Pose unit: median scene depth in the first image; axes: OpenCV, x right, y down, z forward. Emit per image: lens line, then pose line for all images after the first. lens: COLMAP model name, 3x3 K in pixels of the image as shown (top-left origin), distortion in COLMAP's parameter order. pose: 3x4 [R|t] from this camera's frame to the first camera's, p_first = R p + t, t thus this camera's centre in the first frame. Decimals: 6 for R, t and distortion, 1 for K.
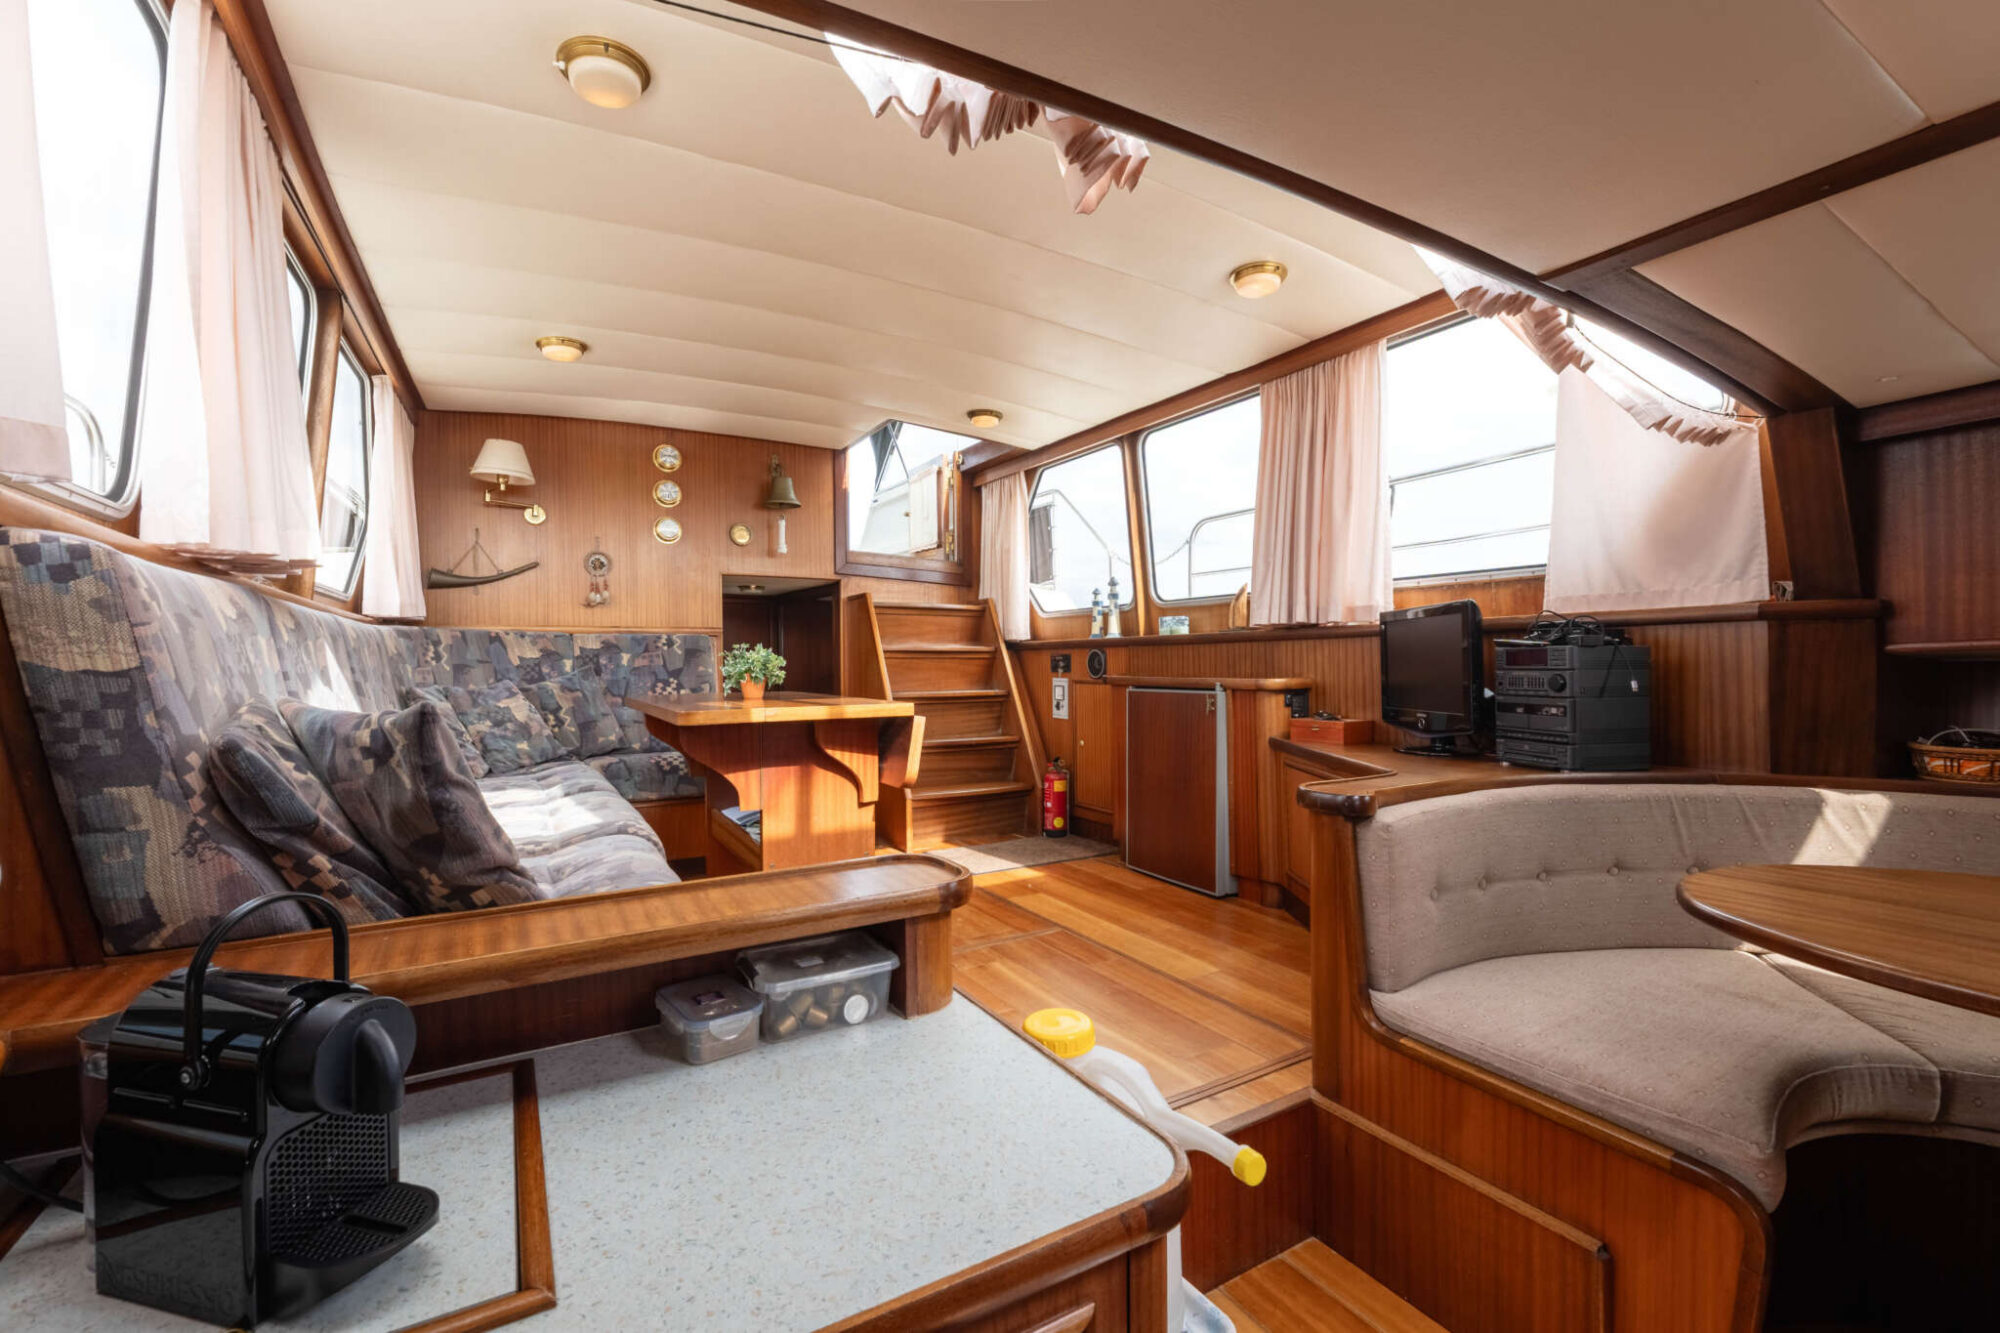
lens RADIAL K [[838.8, 0, 989.1], [0, 838.8, 658.8], [0, 0, 1]] dist [-0.004862, -0.000521]
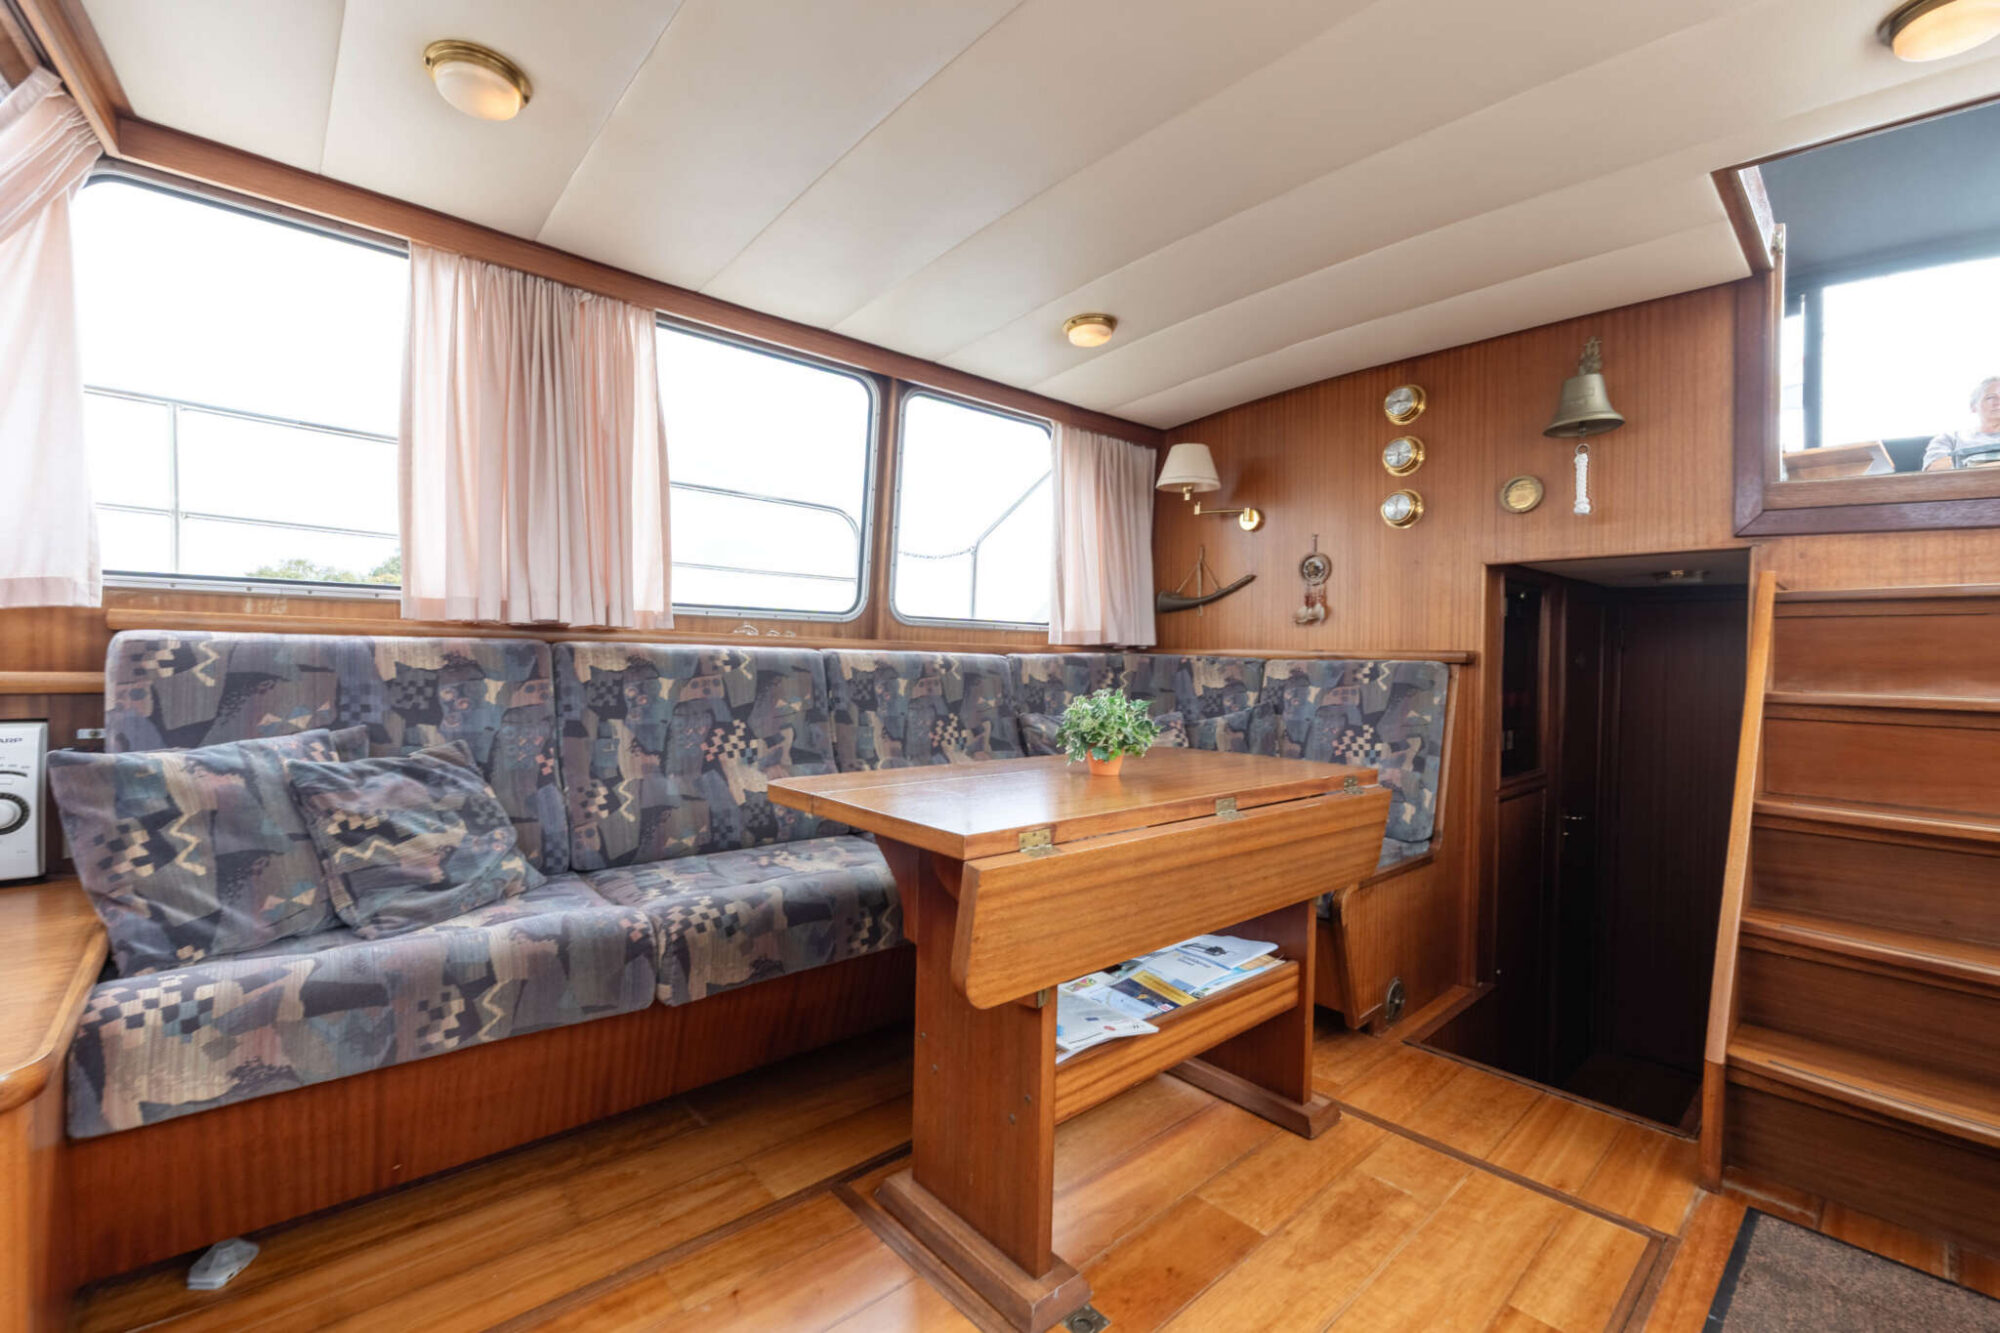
lens RADIAL K [[838.8, 0, 1001.4], [0, 838.8, 665.8], [0, 0, 1]] dist [-0.004862, -0.000521]
pose [[0.205189, 0.020994, -0.978497, 0.245059], [-0.018593, 0.999673, 0.017549, -0.033989], [0.978546, 0.014592, 0.205512, 0.587185]]
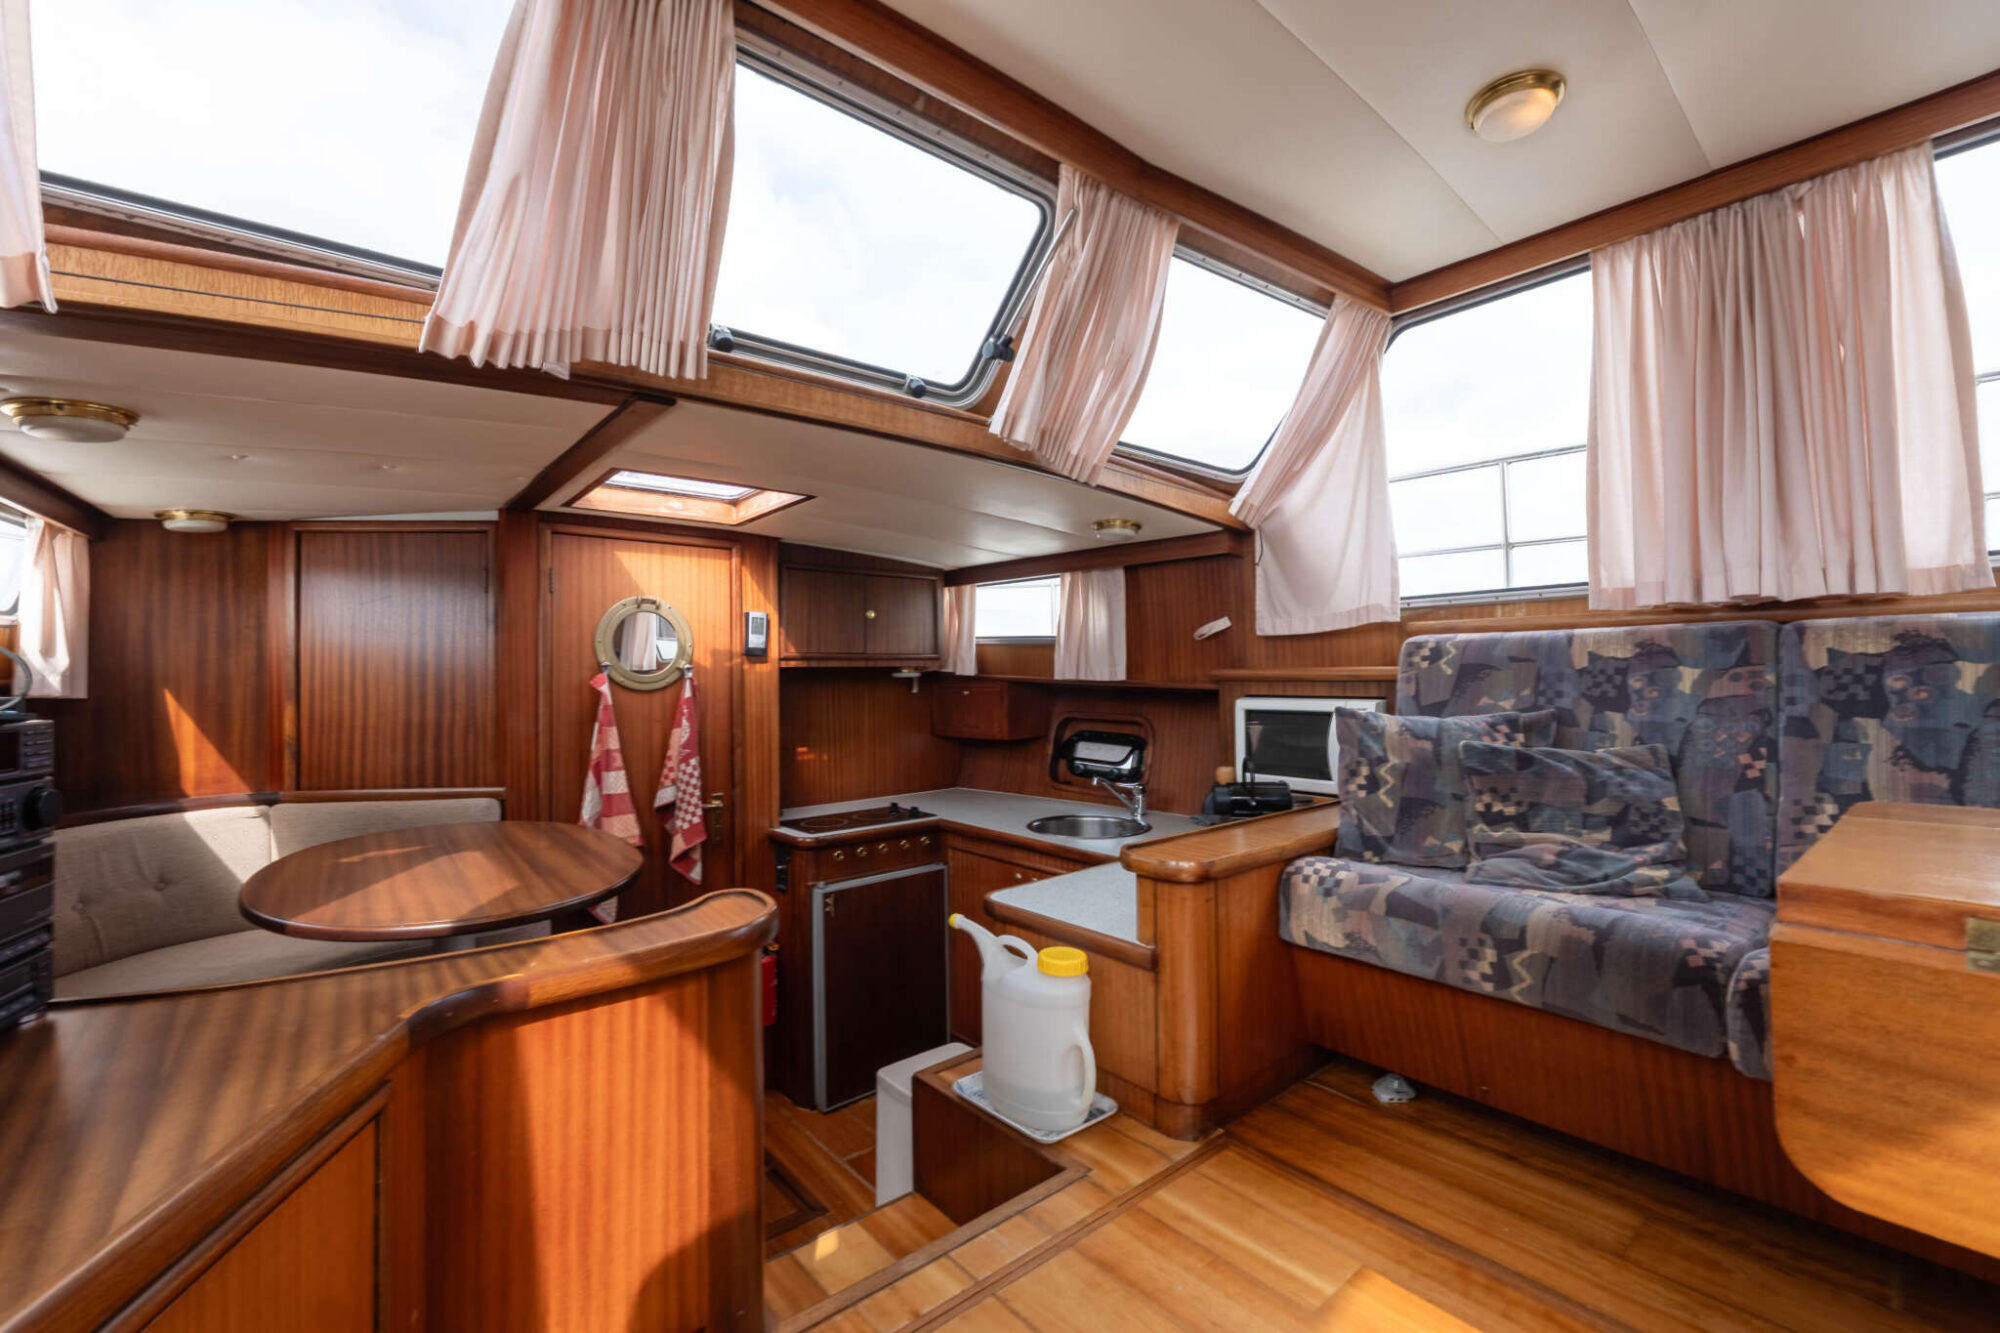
lens RADIAL K [[838.8, 0, 997.5], [0, 838.8, 663.7], [0, 0, 1]] dist [-0.004862, -0.000521]
pose [[-0.984522, 0.018980, -0.174231, 0.142614], [0.021859, 0.999654, -0.014621, -0.013851], [0.173894, -0.018203, -0.984596, 0.788103]]
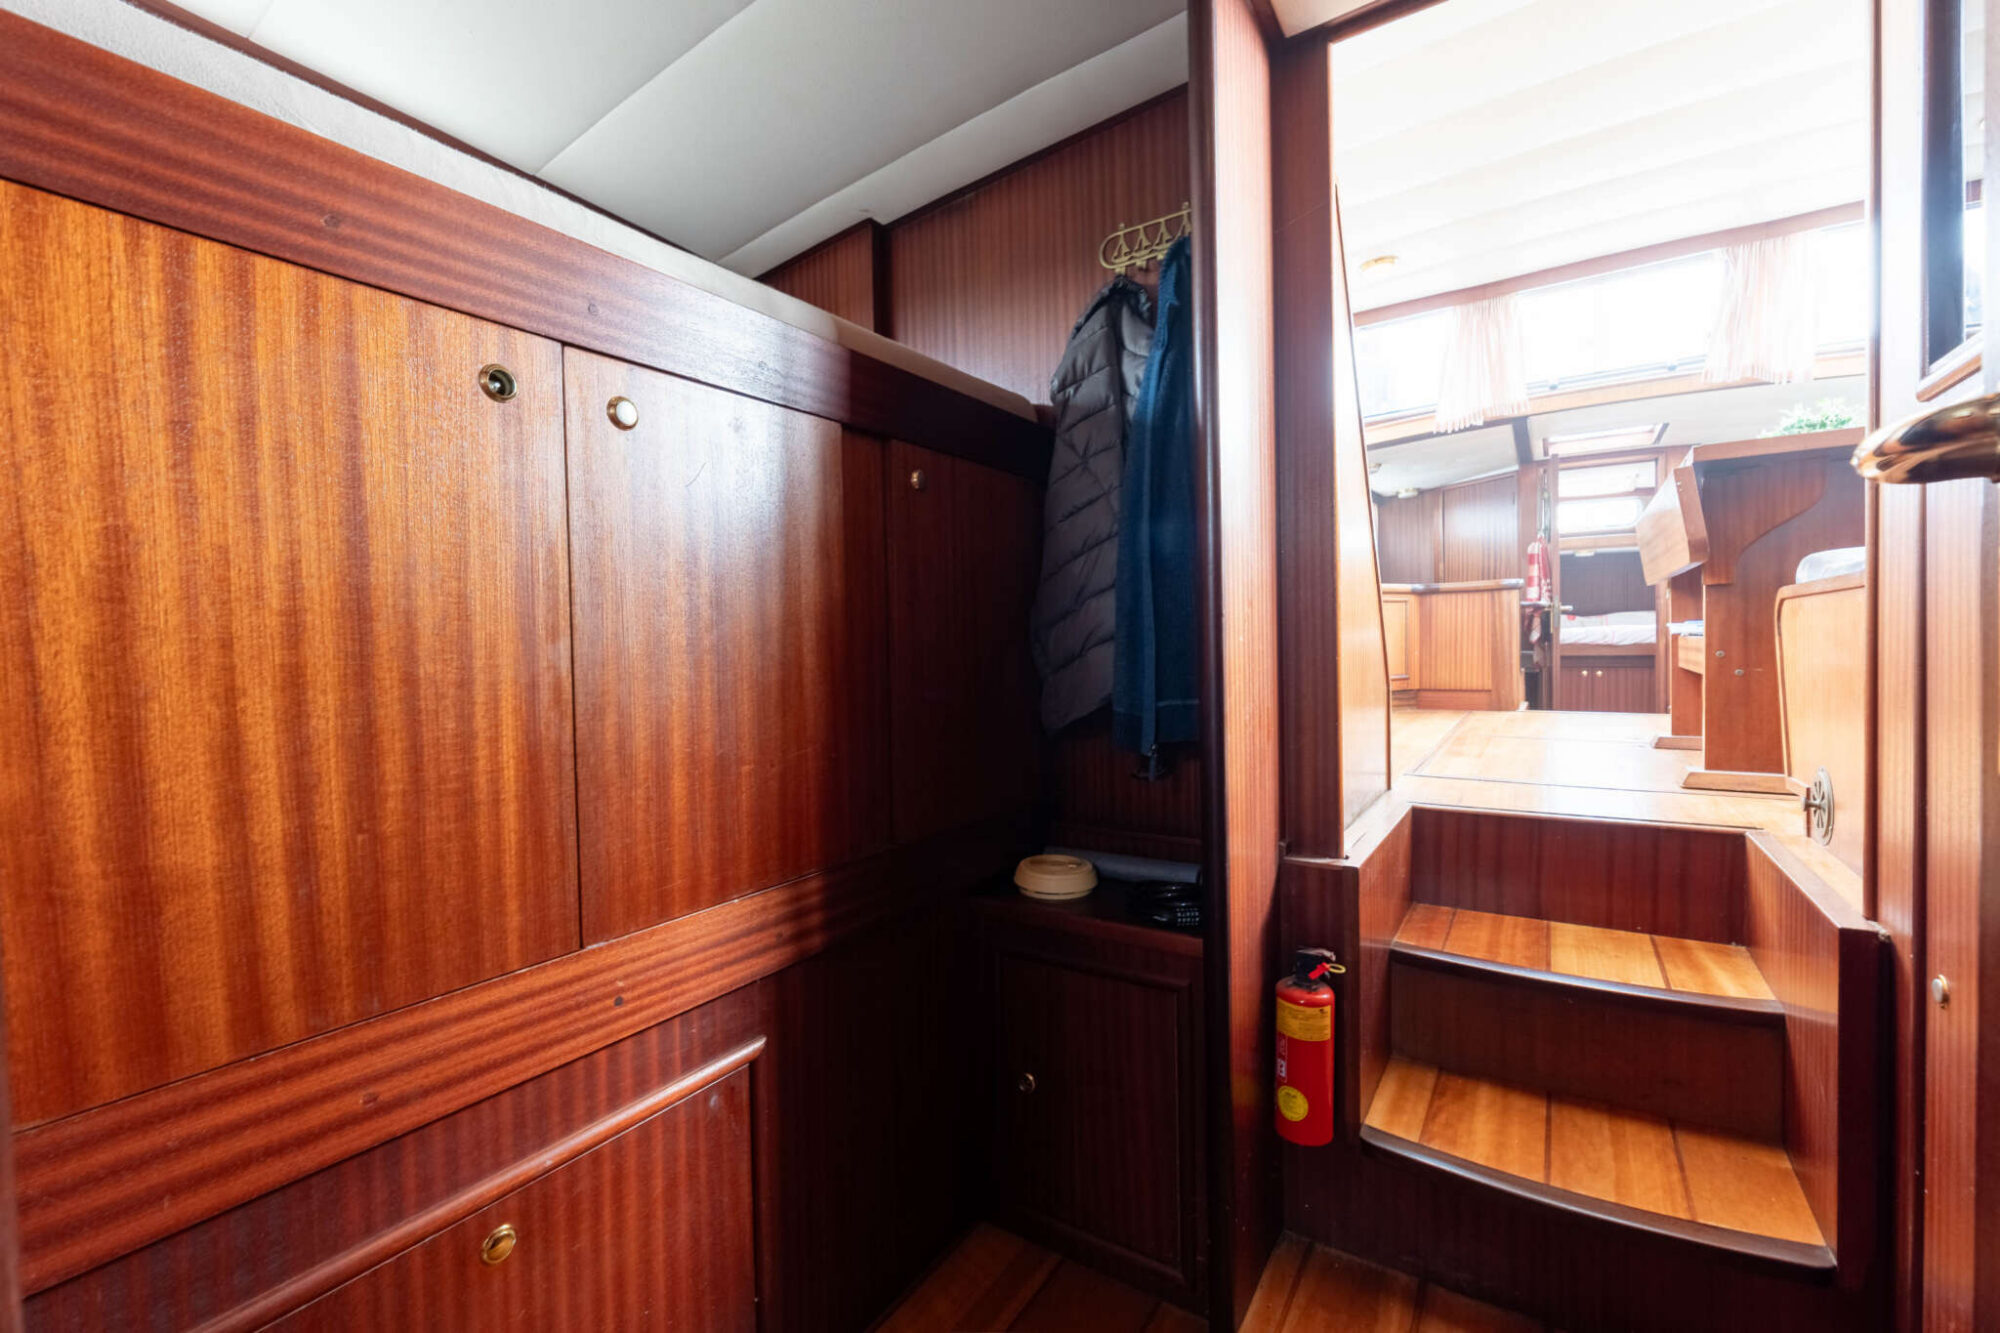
lens RADIAL K [[838.8, 0, 999.4], [0, 838.8, 667.1], [0, 0, 1]] dist [-0.004862, -0.000521]
pose [[-0.445245, 0.000792, 0.895408, -0.477103], [0.022967, 0.999681, 0.010537, 0.158790], [-0.895114, 0.025256, -0.445121, 1.514134]]
